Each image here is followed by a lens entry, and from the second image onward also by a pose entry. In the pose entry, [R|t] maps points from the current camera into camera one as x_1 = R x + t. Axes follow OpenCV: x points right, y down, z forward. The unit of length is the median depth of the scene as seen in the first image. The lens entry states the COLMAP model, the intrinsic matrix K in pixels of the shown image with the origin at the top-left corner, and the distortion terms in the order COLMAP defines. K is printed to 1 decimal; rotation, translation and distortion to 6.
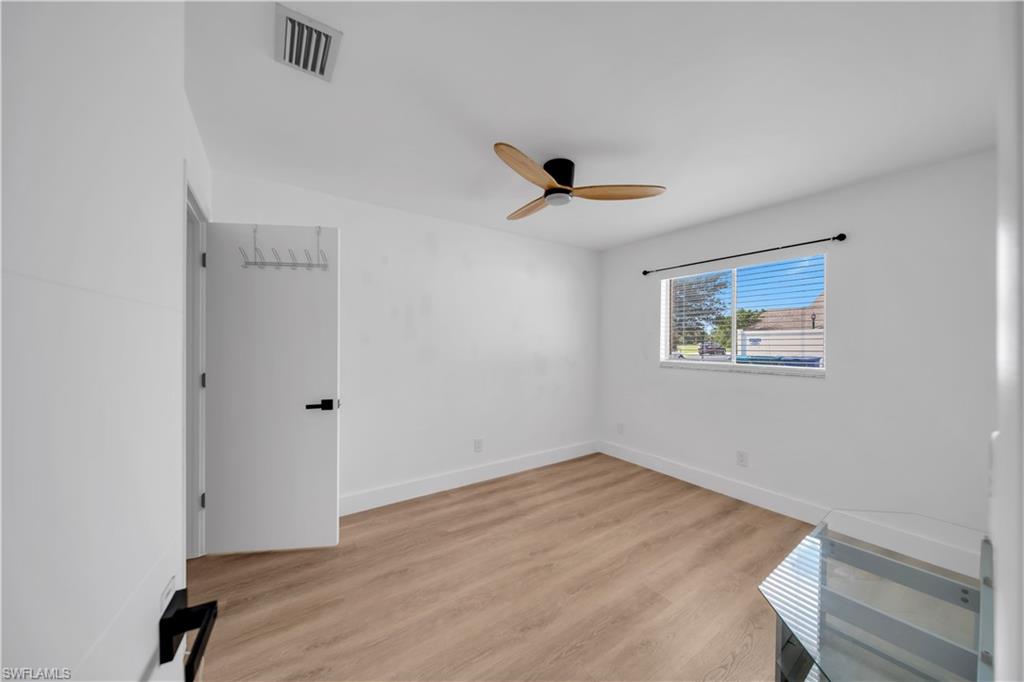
lens RADIAL K [[352.3, 0, 509.5], [0, 352.3, 339.5], [0, 0, 1]] dist [0.000139, 0.000021]
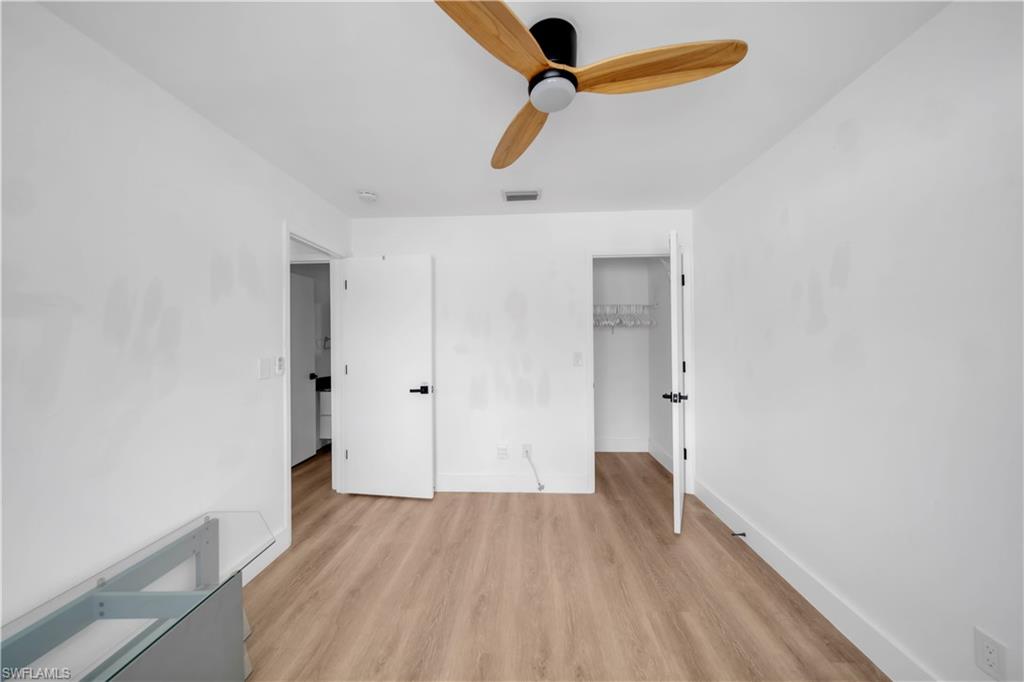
lens RADIAL K [[352.3, 0, 513.5], [0, 352.3, 338.0], [0, 0, 1]] dist [0.000139, 0.000021]
pose [[-0.590757, -0.001451, -0.806848, 0.735396], [0.010626, 0.999898, -0.009578, 0.016626], [0.806779, -0.014231, -0.590681, 1.461952]]
